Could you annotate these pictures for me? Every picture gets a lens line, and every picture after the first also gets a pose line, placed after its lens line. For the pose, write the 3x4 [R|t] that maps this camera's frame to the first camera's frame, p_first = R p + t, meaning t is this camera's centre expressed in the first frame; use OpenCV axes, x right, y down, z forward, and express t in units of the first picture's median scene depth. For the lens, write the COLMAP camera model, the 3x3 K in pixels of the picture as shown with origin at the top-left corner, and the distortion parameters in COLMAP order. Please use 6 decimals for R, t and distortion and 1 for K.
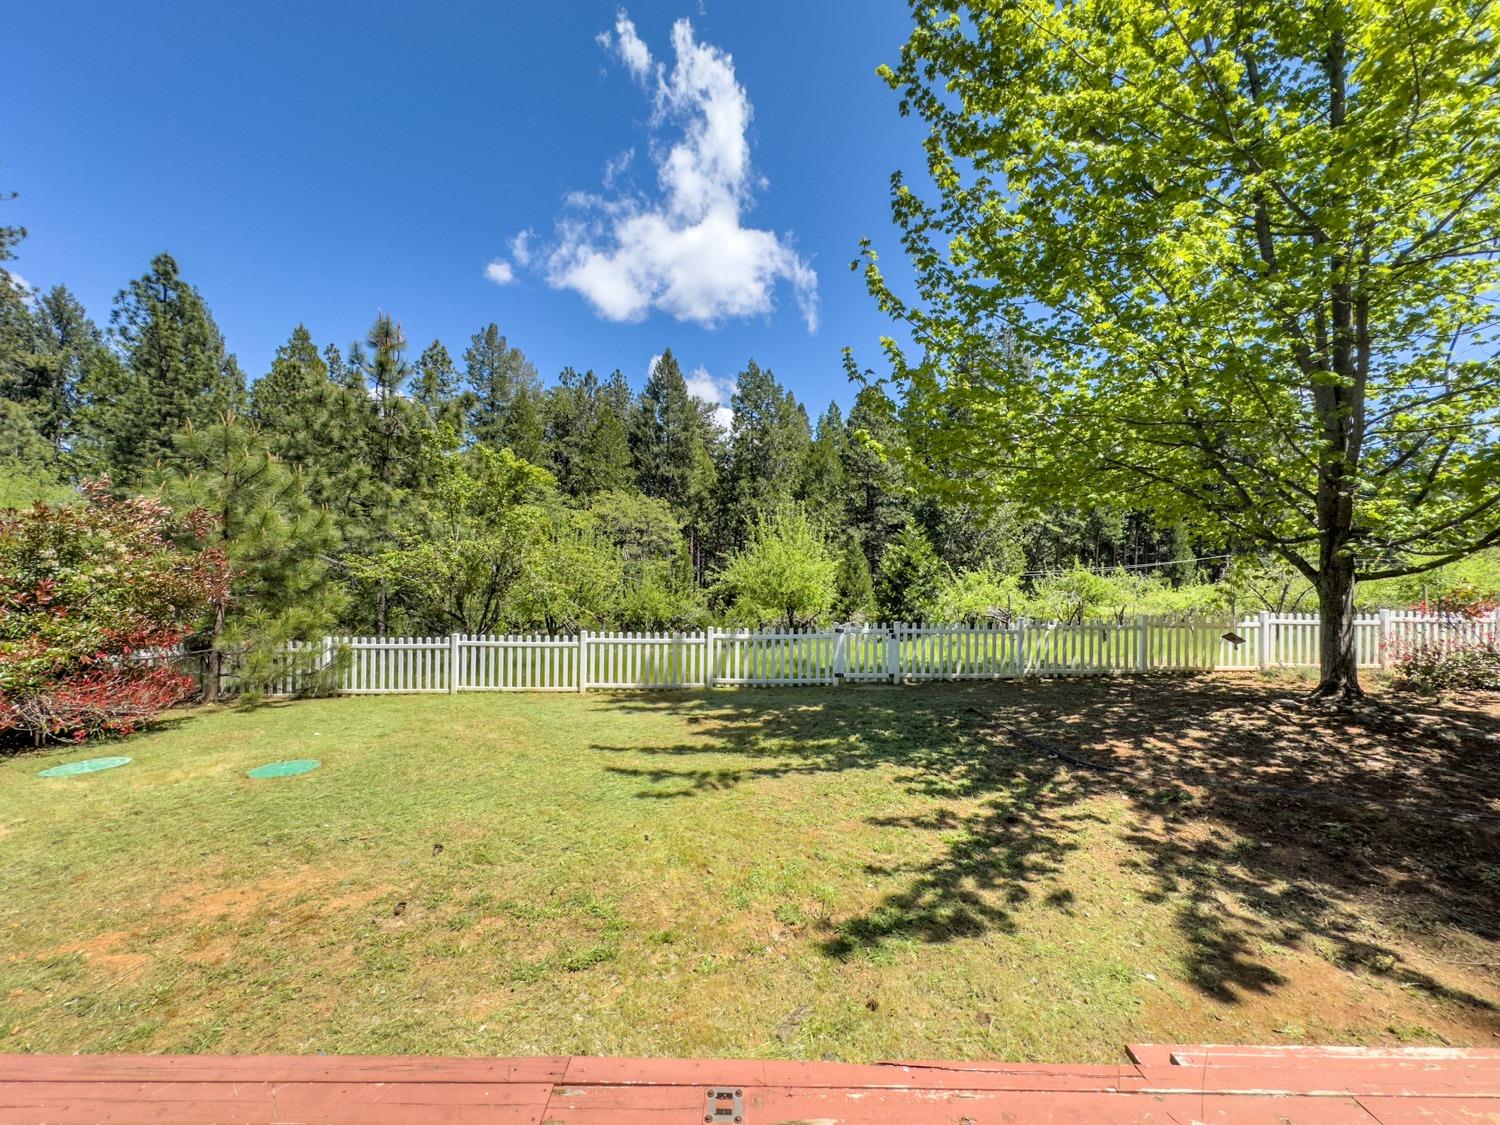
lens RADIAL K [[586.4, 0, 781.0], [0, 586.4, 563.6], [0, 0, 1]] dist [-0.011534, 0.000595]
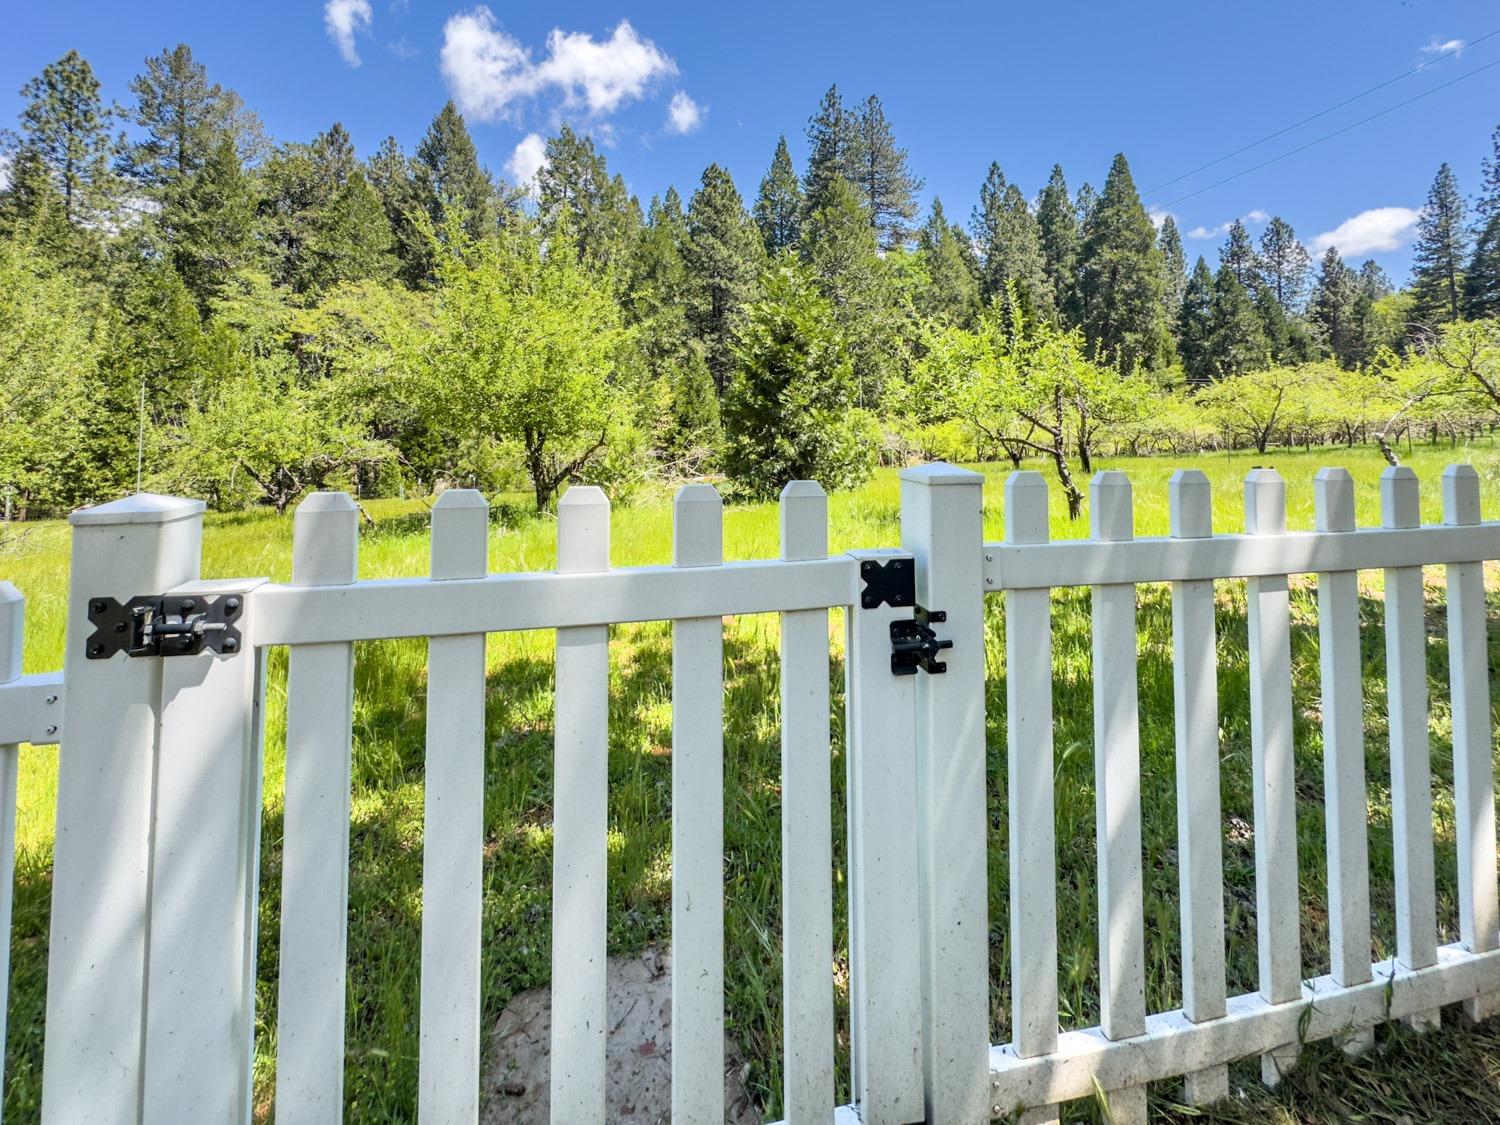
lens RADIAL K [[586.4, 0, 736.3], [0, 586.4, 384.5], [0, 0, 1]] dist [-0.011534, 0.000595]
pose [[0.984129, -0.001826, 0.177444, 0.089575], [0.006827, 0.999596, -0.027576, 0.051293], [-0.177322, 0.028350, 0.983744, 0.533117]]
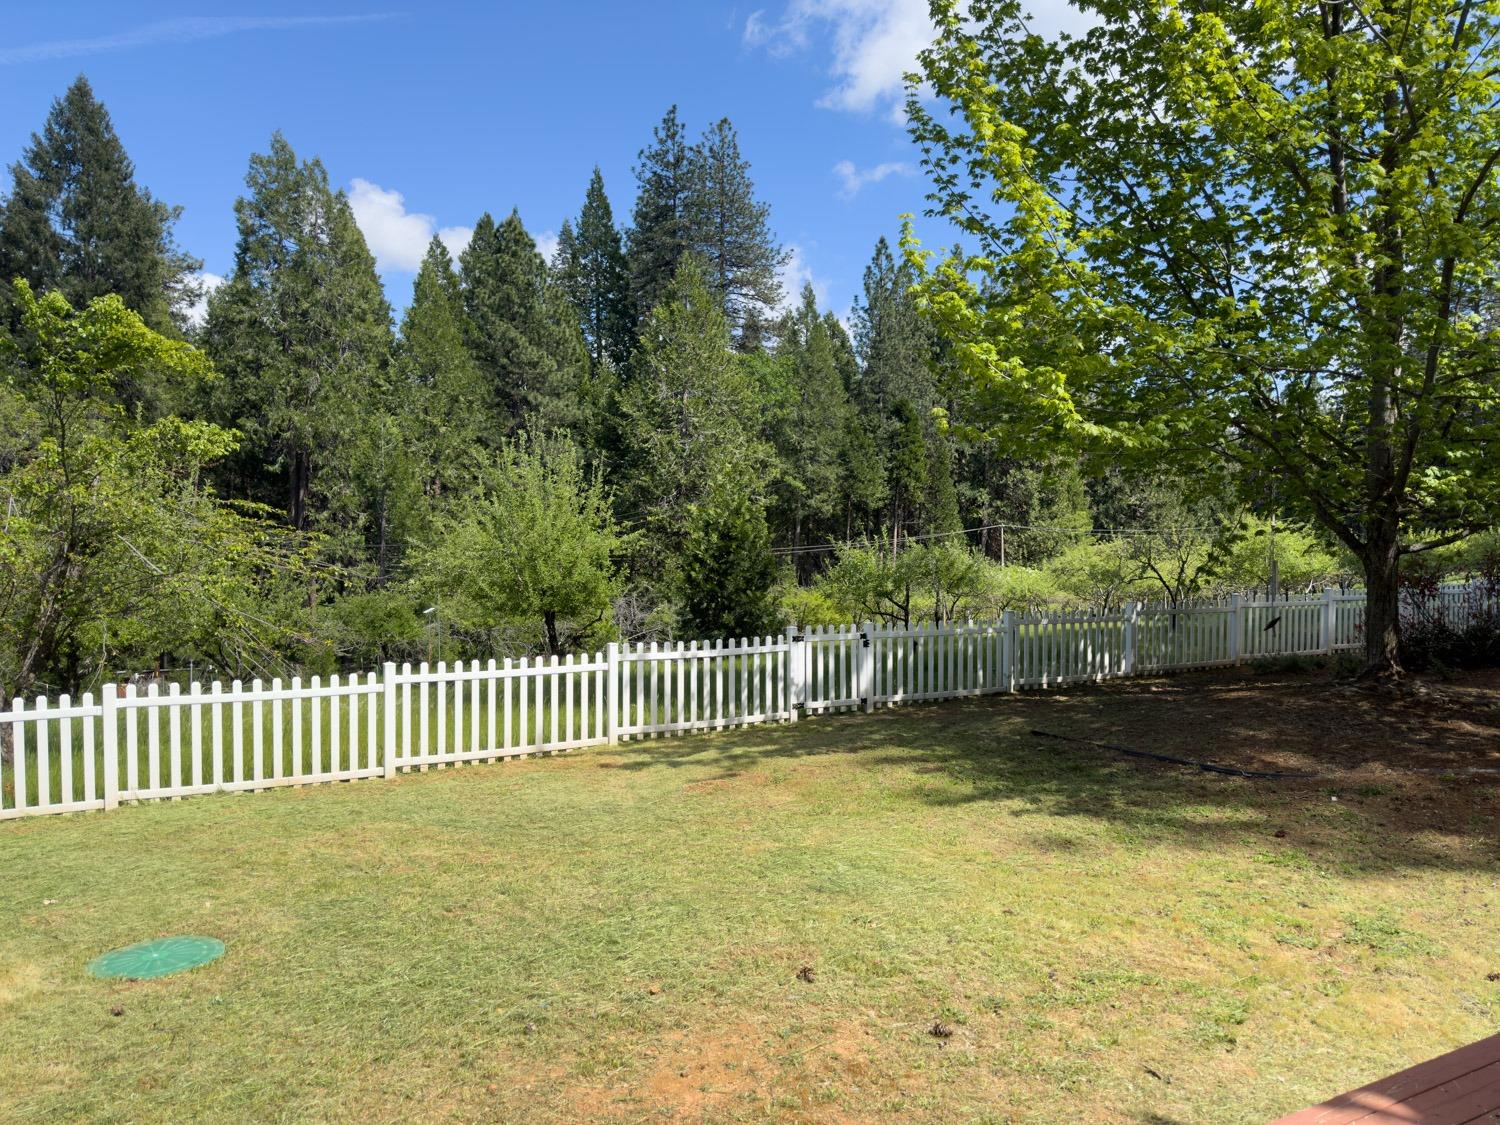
lens RADIAL K [[1029.2, 0, 758.7], [0, 1029.2, 587.3], [0, 0, 1]] dist [0.018090, -0.010402]
pose [[0.885851, -0.024427, 0.463326, -0.269730], [0.001845, 0.998791, 0.049130, -0.000256], [-0.463965, -0.042668, 0.884825, 0.003225]]
